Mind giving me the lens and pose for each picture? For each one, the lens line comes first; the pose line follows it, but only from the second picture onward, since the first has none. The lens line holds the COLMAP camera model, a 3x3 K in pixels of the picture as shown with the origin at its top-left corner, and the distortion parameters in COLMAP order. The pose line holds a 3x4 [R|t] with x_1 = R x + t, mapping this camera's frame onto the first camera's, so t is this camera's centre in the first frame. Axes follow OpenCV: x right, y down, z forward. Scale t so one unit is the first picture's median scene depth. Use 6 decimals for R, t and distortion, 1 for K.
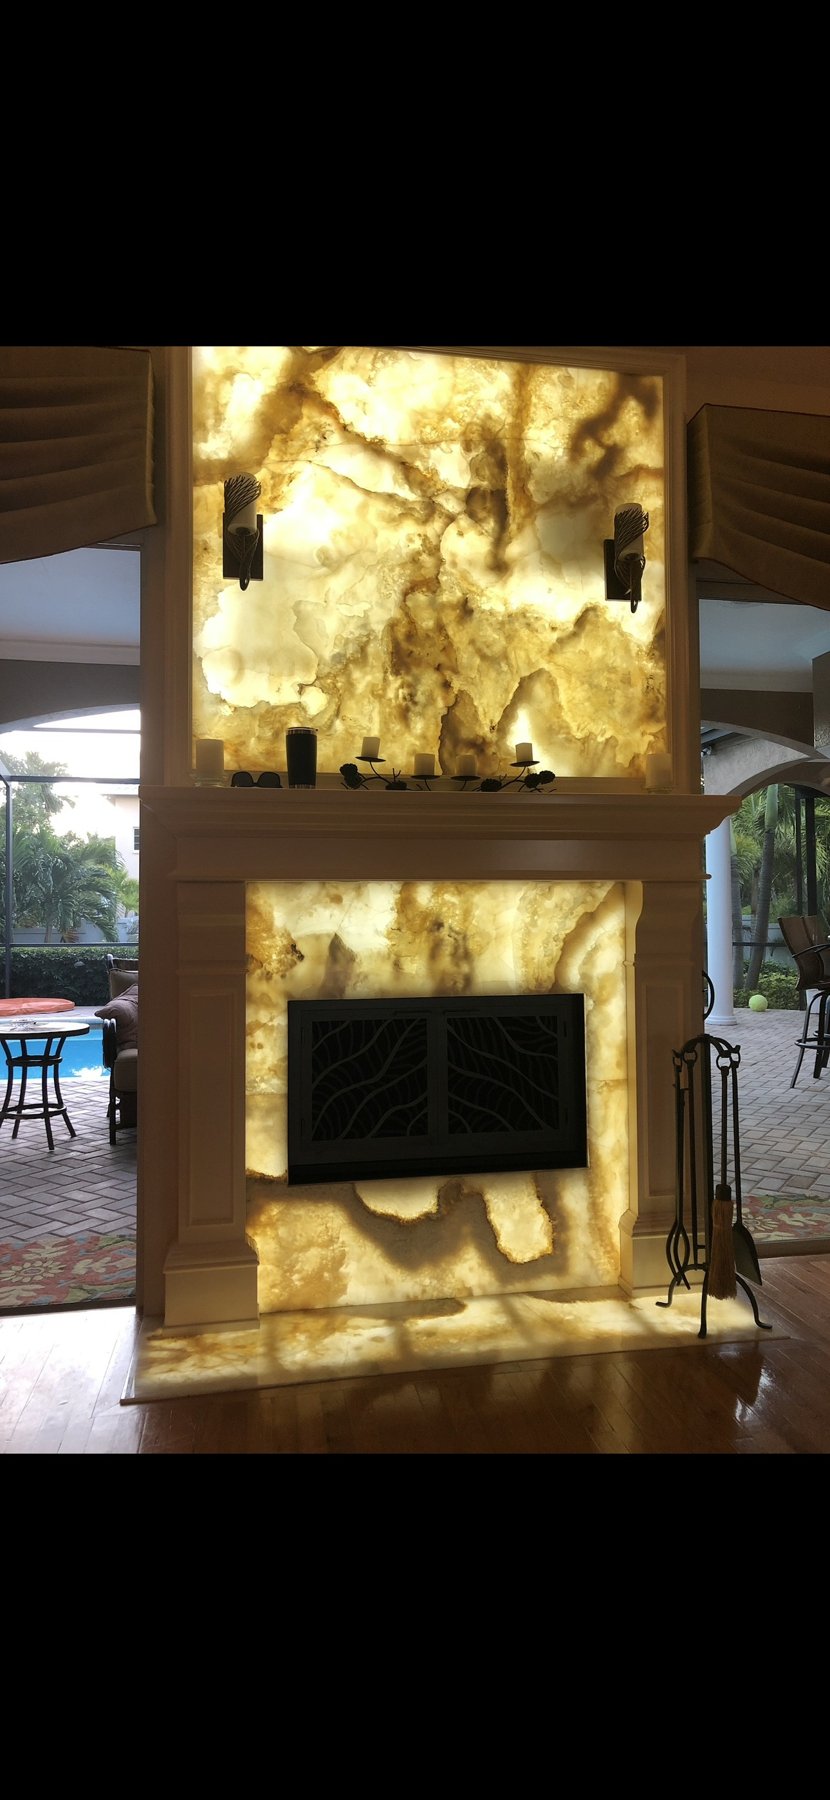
lens RADIAL K [[851.4, 0, 415.0], [0, 851.4, 900.0], [0, 0, 1]] dist [-0.003292, -0.000271]
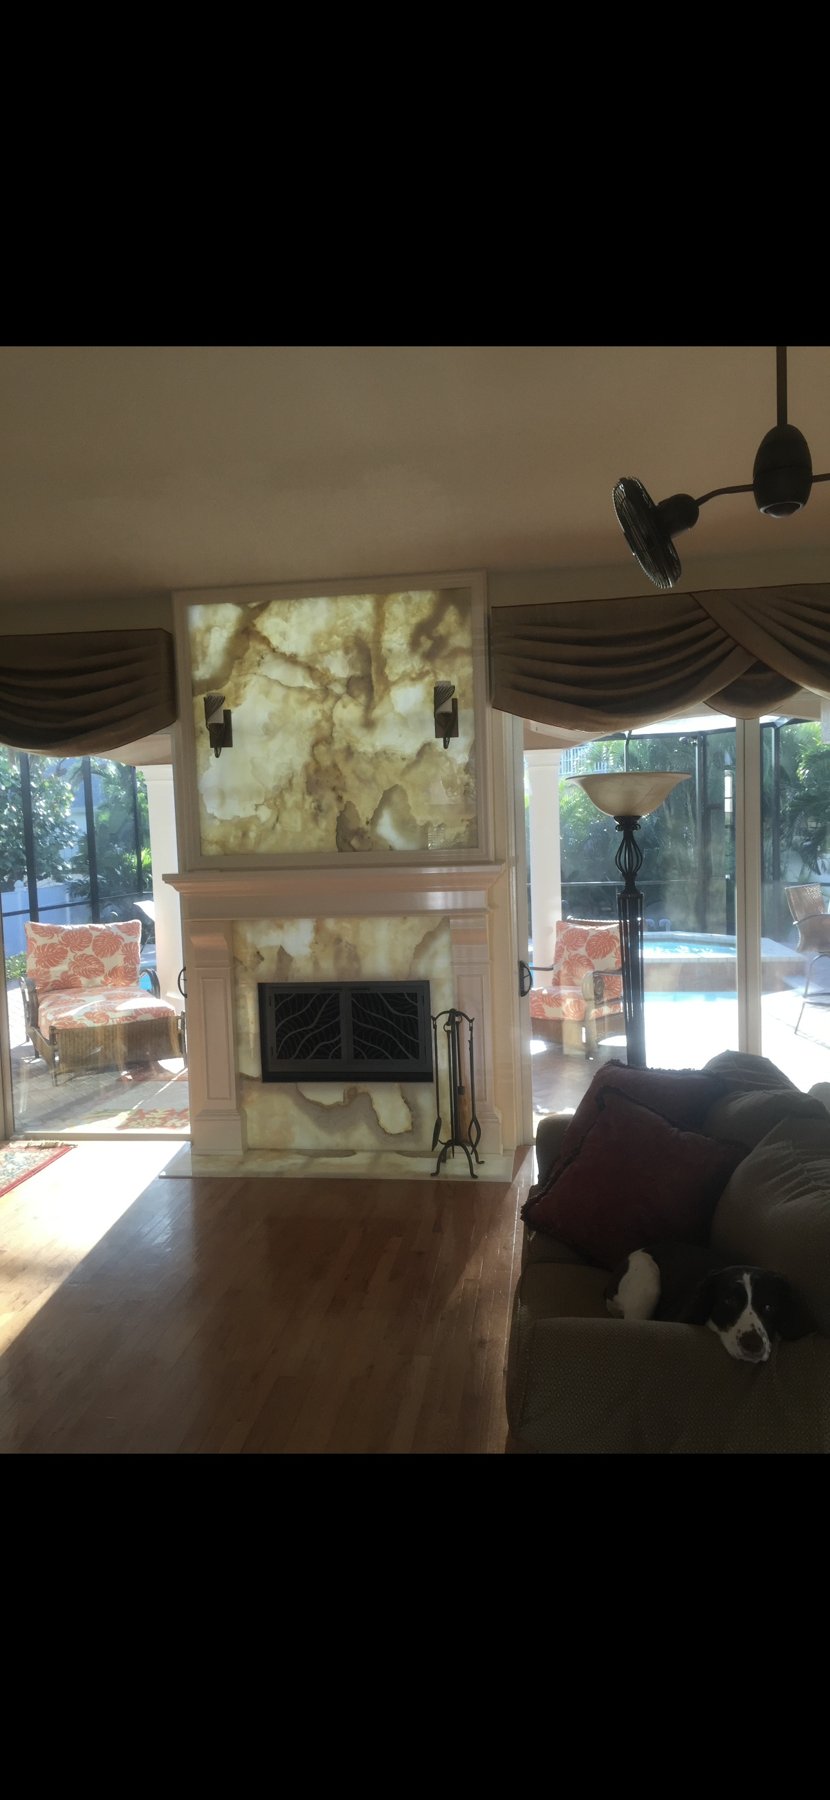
lens RADIAL K [[851.4, 0, 415.0], [0, 851.4, 900.0], [0, 0, 1]] dist [-0.003292, -0.000271]
pose [[0.960593, -0.001895, -0.277952, 0.650749], [0.031332, 0.994342, 0.101504, -0.220740], [0.276187, -0.106213, 0.955217, -0.589959]]
